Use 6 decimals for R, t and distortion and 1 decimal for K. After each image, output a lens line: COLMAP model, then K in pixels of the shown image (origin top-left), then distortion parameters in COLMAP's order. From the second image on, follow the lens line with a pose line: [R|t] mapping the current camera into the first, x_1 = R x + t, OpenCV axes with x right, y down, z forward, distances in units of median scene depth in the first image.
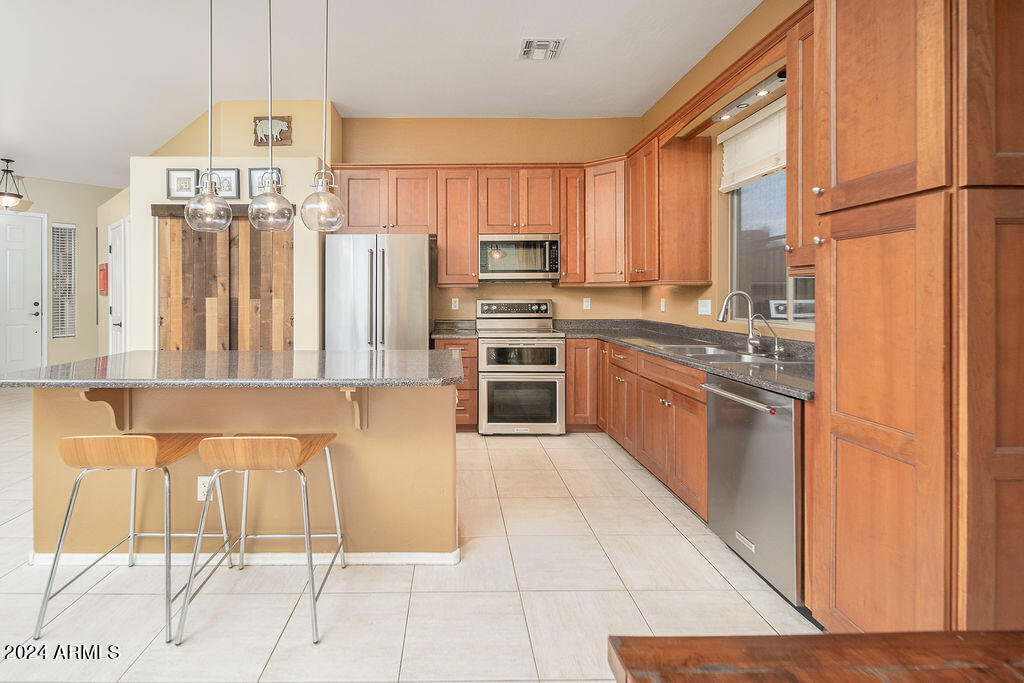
lens RADIAL K [[473.8, 0, 454.4], [0, 473.8, 297.0], [0, 0, 1]] dist [0.000513, 0.000254]
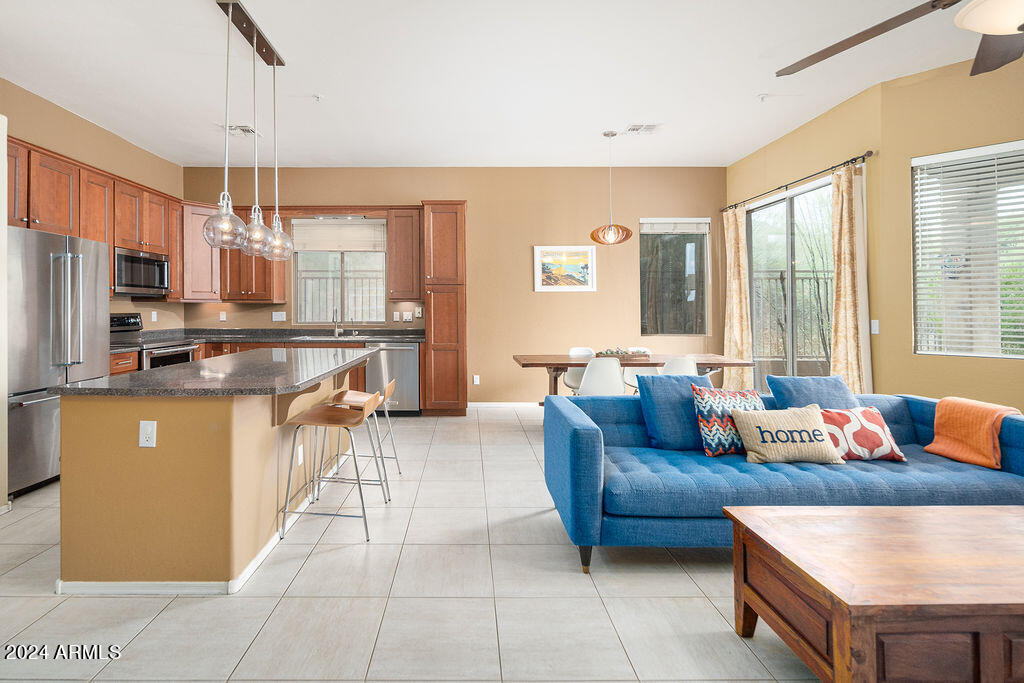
lens RADIAL K [[466.9, 0, 467.7], [0, 466.9, 307.4], [0, 0, 1]] dist [0.002638, 0.000161]
pose [[0.003165, 0.005814, 0.999978, -0.983468], [0.003750, 0.999976, -0.005826, 0.001722], [-0.999988, 0.003769, 0.003143, 0.286716]]
